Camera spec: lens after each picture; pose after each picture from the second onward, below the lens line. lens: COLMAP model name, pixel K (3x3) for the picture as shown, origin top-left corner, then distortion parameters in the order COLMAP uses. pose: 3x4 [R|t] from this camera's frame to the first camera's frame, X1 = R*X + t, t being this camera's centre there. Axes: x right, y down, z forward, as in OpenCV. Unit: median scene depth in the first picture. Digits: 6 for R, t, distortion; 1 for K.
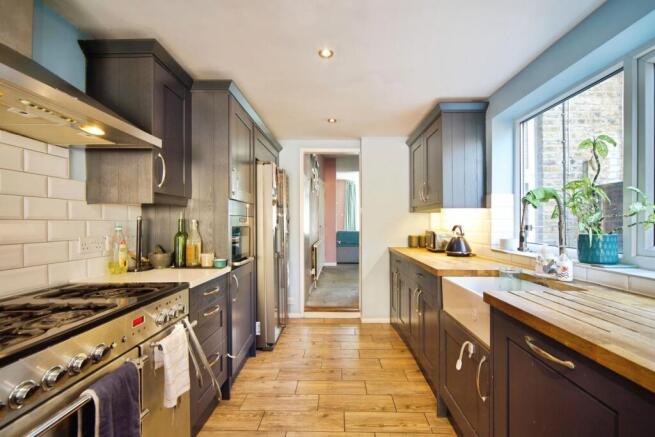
lens RADIAL K [[283.4, 0, 328.7], [0, 283.4, 221.7], [0, 0, 1]] dist [-0.002643, -0.000425]
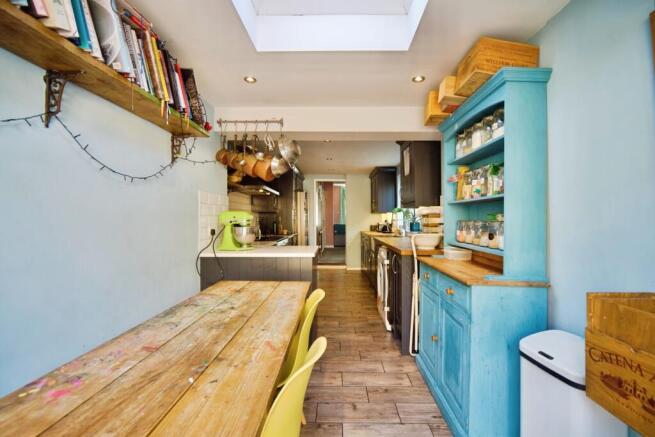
lens RADIAL K [[283.4, 0, 328.4], [0, 283.4, 217.6], [0, 0, 1]] dist [-0.002643, -0.000425]
pose [[0.999946, -0.003688, 0.009714, -0.027240], [0.003664, 0.999990, 0.002510, -0.009132], [-0.009723, -0.002474, 0.999950, -0.938046]]
